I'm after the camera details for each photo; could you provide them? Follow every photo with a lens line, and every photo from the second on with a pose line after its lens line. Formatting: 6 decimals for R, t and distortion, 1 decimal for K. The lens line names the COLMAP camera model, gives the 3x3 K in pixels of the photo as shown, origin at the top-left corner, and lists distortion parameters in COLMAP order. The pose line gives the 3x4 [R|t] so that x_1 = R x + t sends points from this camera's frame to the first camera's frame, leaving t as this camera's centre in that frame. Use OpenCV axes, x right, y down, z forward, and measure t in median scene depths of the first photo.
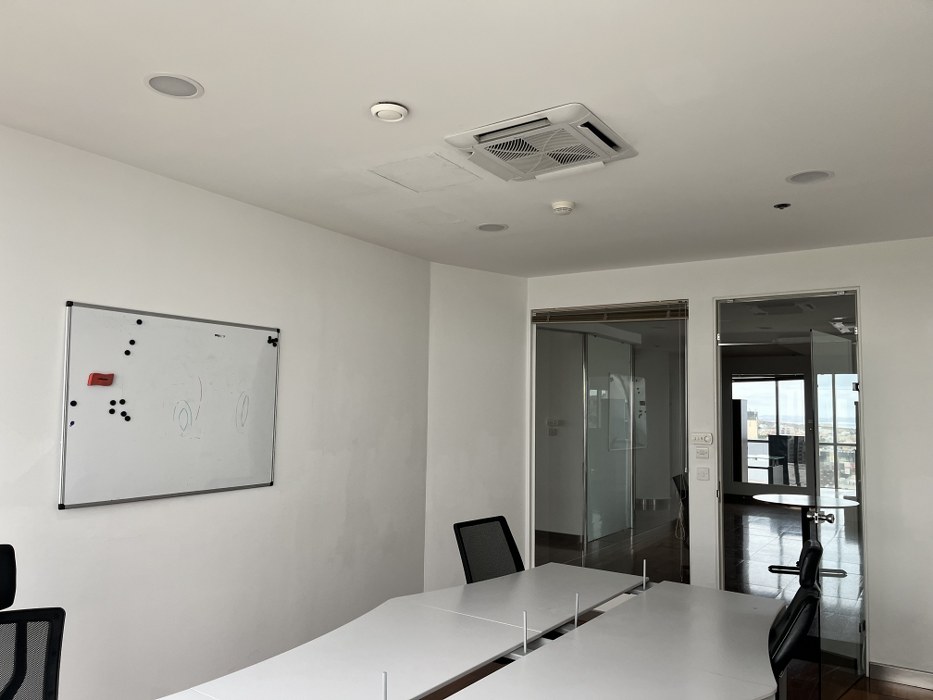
lens RADIAL K [[699.5, 0, 466.5], [0, 699.5, 350.0], [0, 0, 1]] dist [0.065921, -0.087891]
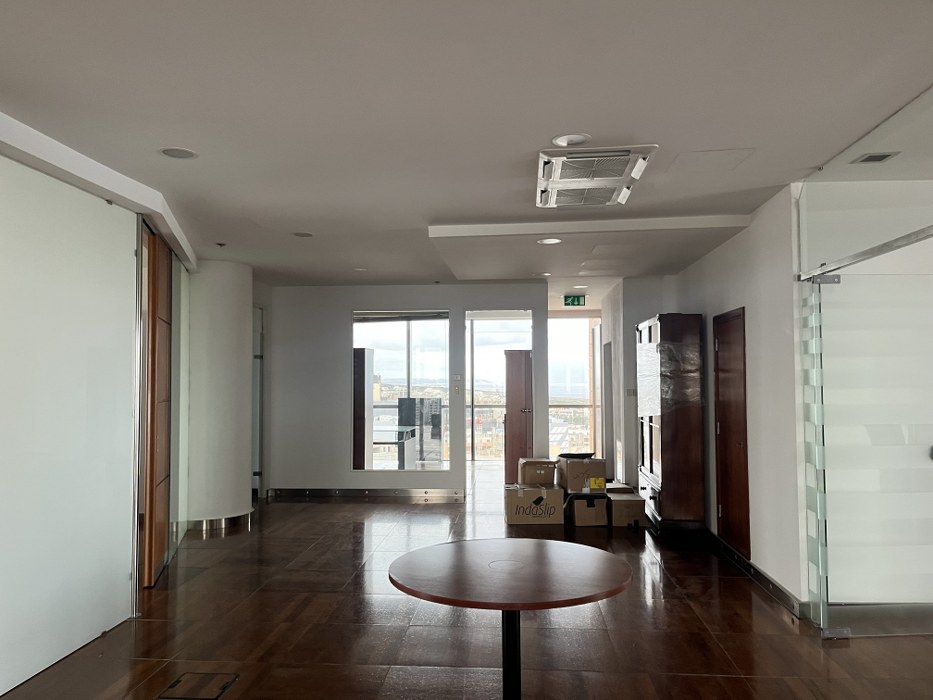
lens RADIAL K [[699.5, 0, 466.5], [0, 699.5, 350.0], [0, 0, 1]] dist [0.065921, -0.087891]
pose [[0.870388, -0.006366, 0.492325, 0.128495], [-0.016441, 0.998983, 0.041983, 0.037625], [-0.492092, -0.044636, 0.869398, 0.330777]]
